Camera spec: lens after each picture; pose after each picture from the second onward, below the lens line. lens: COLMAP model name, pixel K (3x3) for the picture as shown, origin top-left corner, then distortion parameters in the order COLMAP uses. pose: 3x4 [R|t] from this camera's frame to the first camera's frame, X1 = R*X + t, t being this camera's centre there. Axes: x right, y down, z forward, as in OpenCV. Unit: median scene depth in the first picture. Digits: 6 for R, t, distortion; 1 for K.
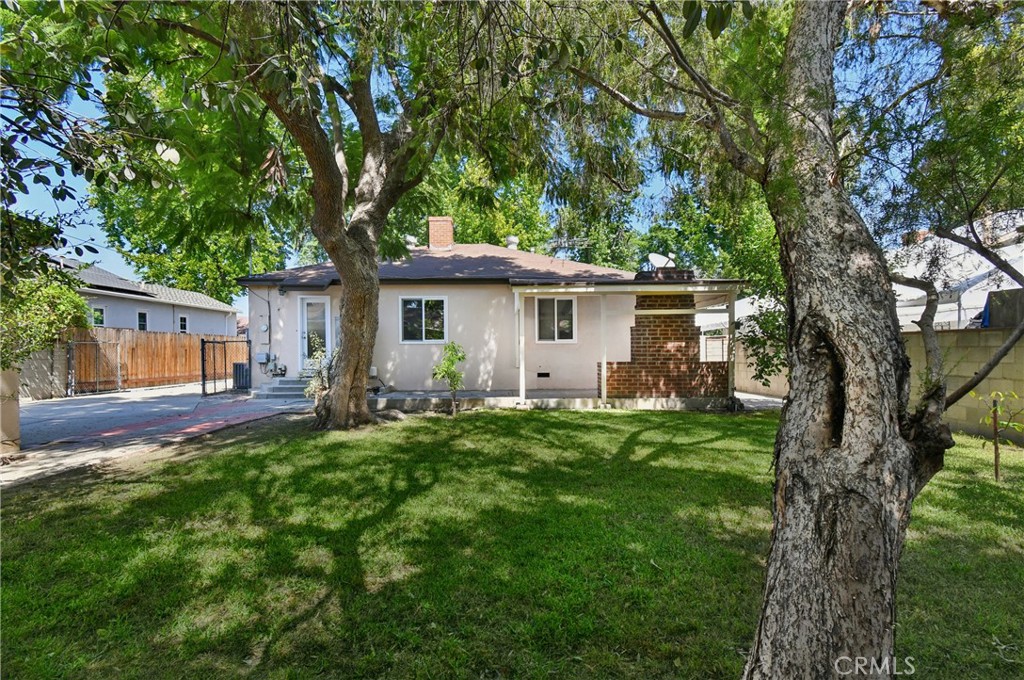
lens RADIAL K [[477.3, 0, 513.0], [0, 477.3, 345.6], [0, 0, 1]] dist [0.002096, -0.000134]
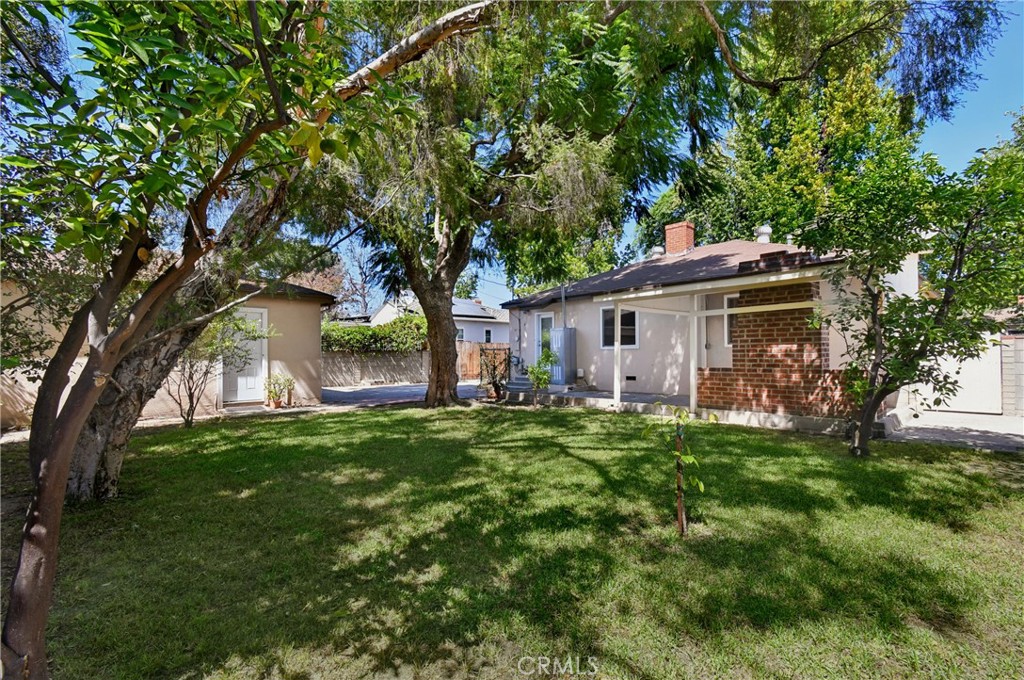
lens RADIAL K [[446.4, 0, 491.7], [0, 446.4, 349.0], [0, 0, 1]] dist [0.012830, -0.000303]
pose [[0.679130, -0.010587, -0.733941, 0.560253], [0.008024, 0.999943, -0.006999, 0.001089], [0.733974, -0.001136, 0.679177, 0.128616]]
